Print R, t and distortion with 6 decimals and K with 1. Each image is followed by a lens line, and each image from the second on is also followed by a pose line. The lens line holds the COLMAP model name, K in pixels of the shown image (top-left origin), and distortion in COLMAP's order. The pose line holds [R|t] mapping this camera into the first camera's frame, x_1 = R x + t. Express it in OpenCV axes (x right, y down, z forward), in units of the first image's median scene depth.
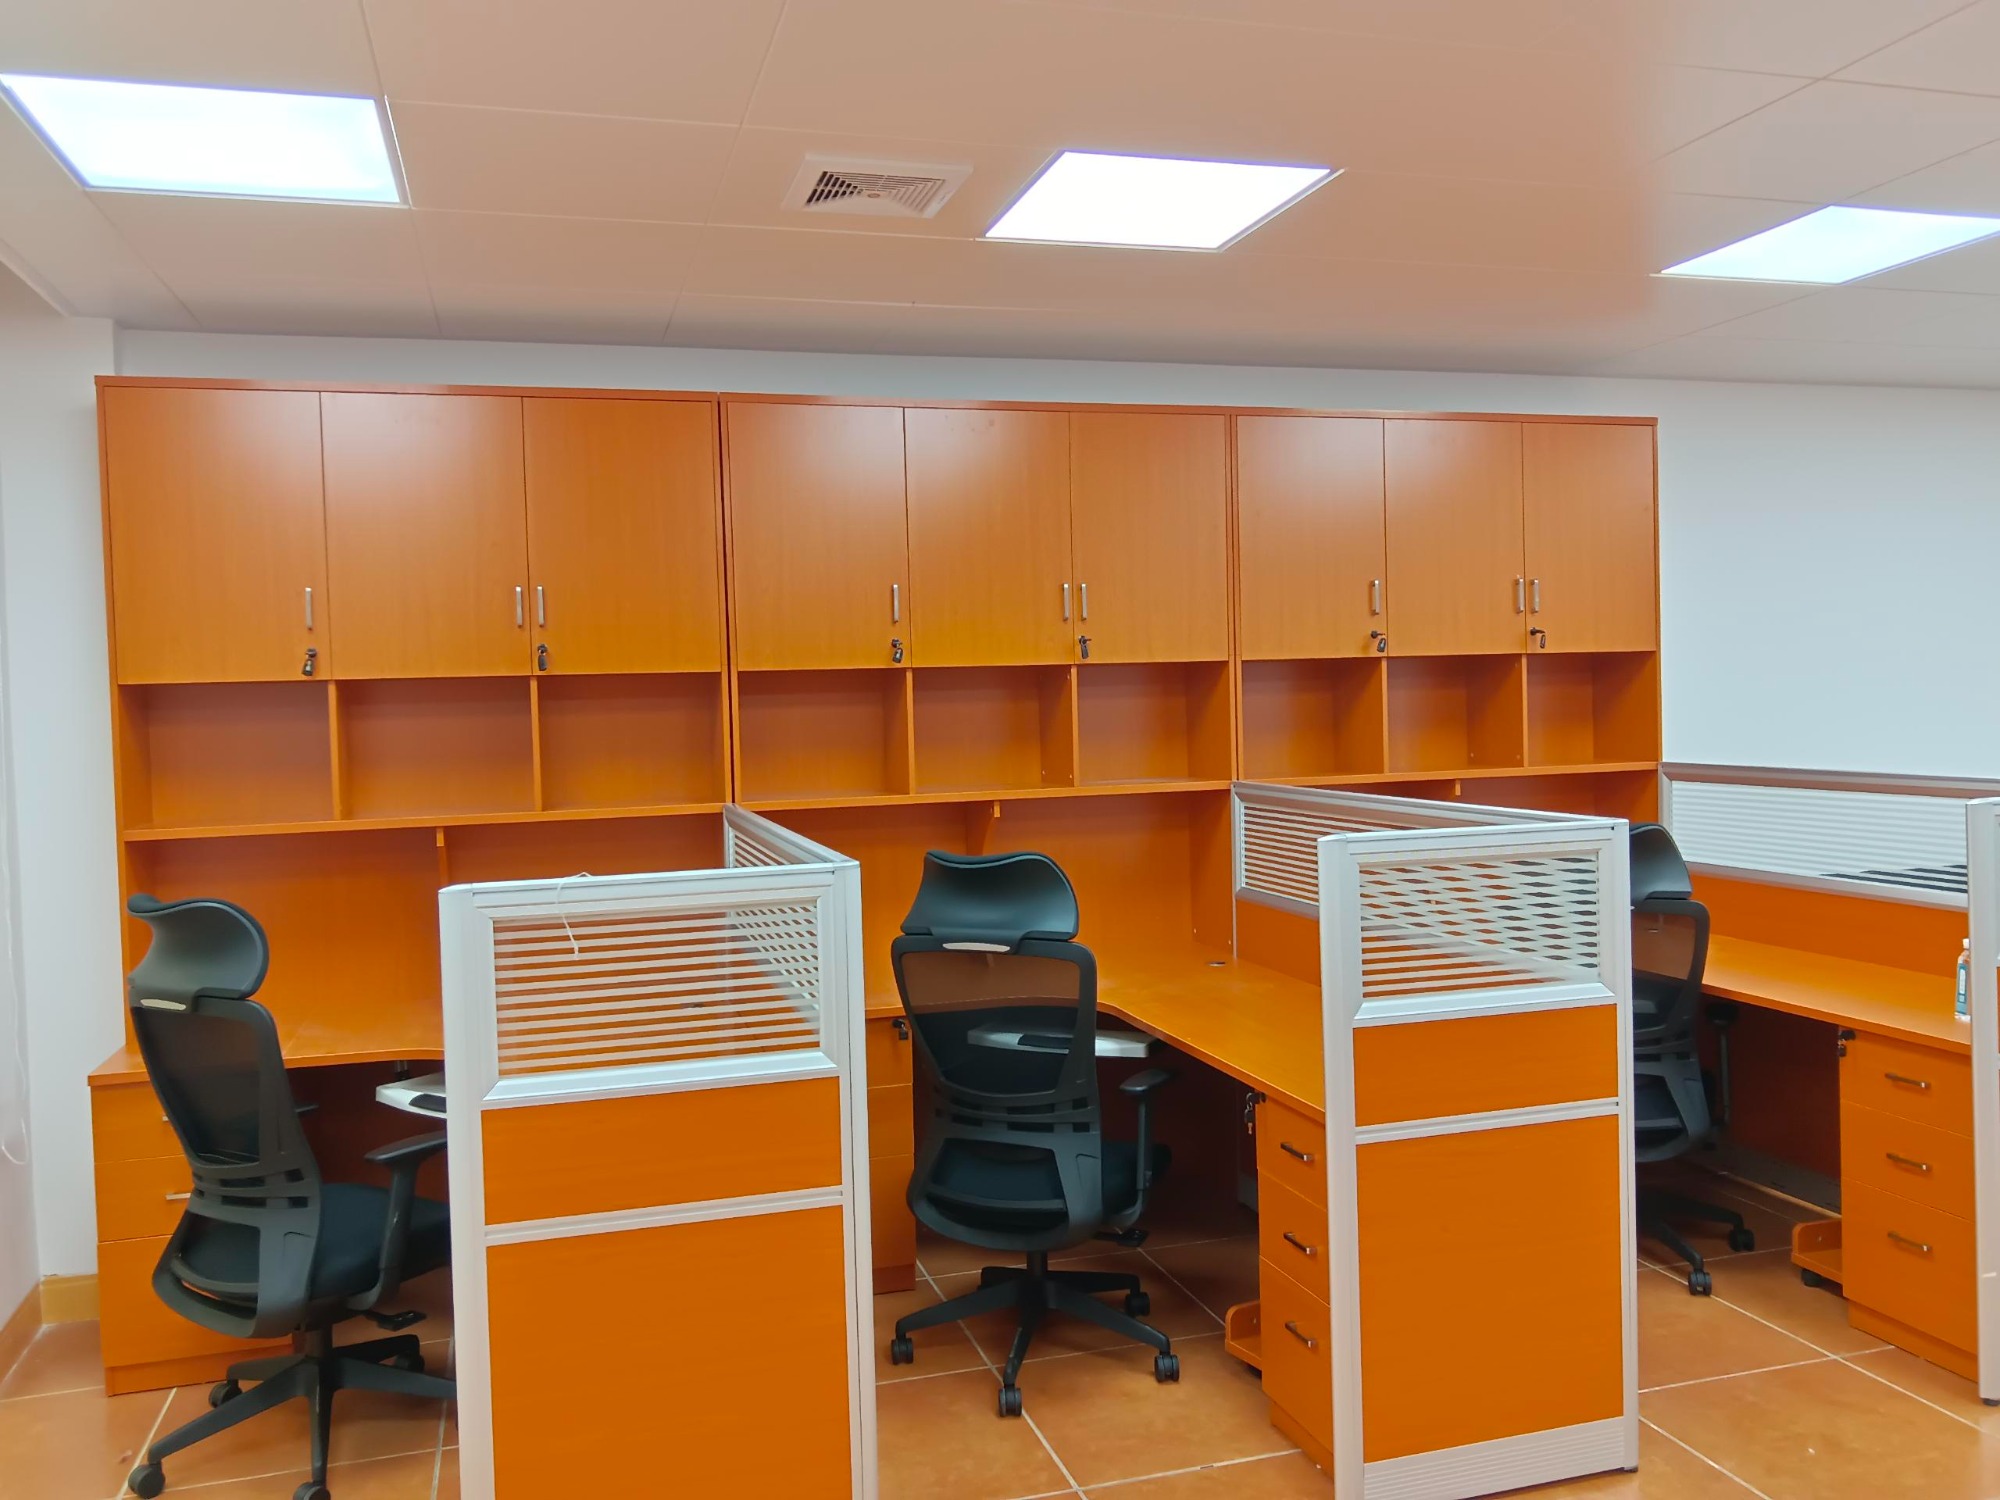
lens RADIAL K [[1616.6, 0, 998.5], [0, 1616.6, 714.1], [0, 0, 1]] dist [0.001087, 0.001966]
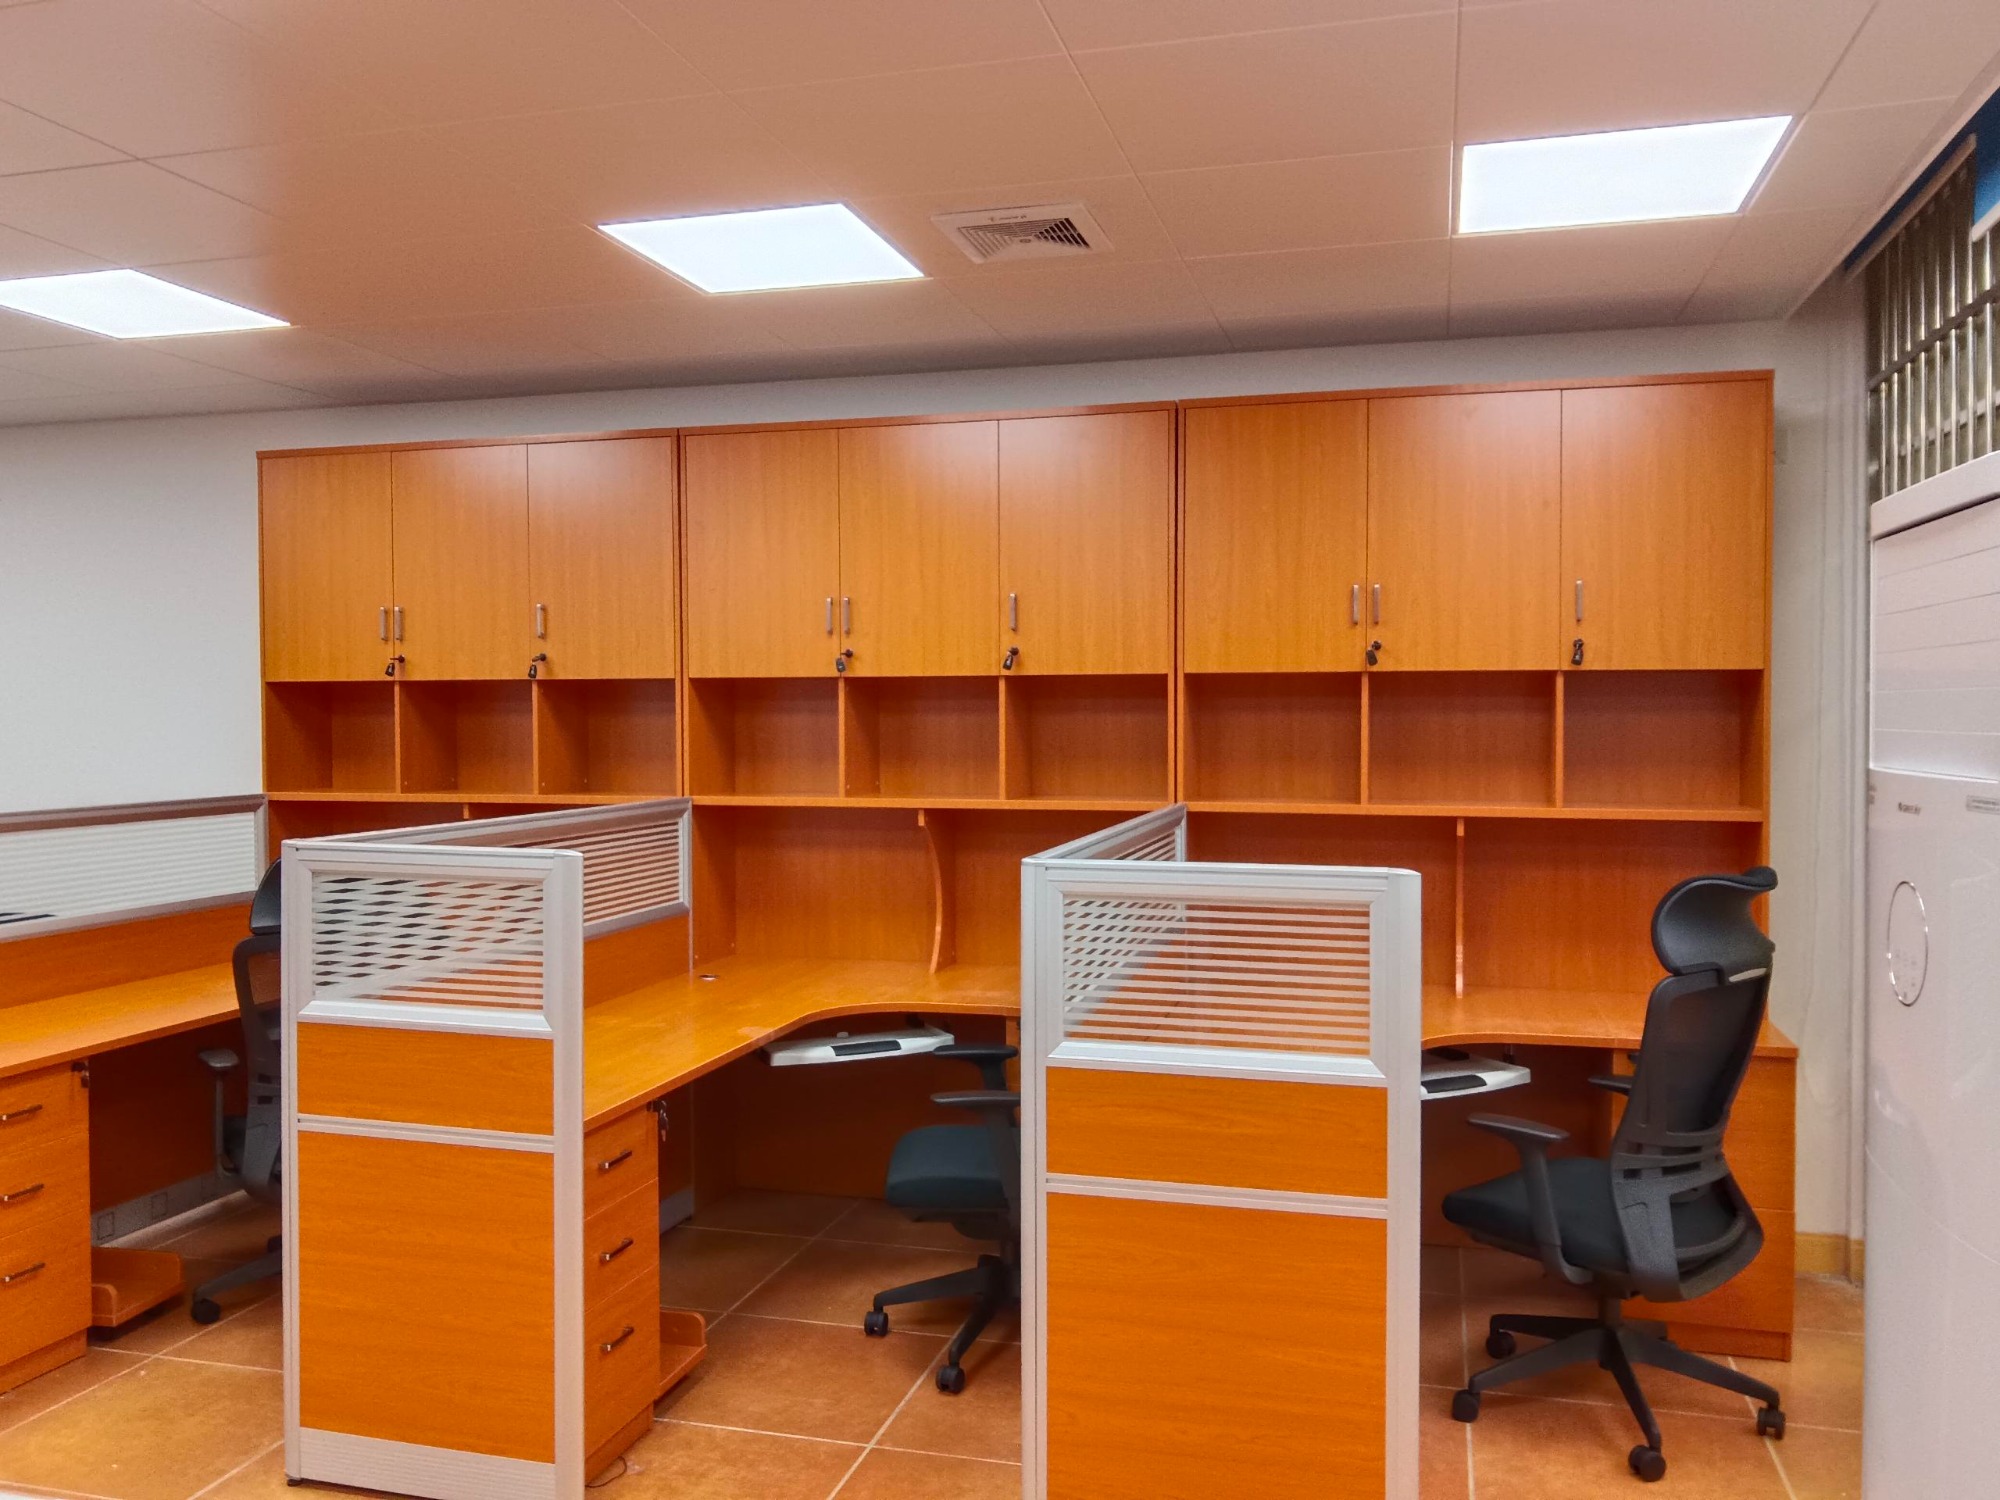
lens RADIAL K [[1595.3, 0, 1000.0], [0, 1595.3, 750.0], [0, 0, 1]] dist [-0.006902, -0.003120]
pose [[0.854137, 0.039206, -0.518567, 0.348774], [-0.026226, 0.999133, 0.032342, -0.010606], [0.519386, -0.014024, 0.854425, 0.100487]]
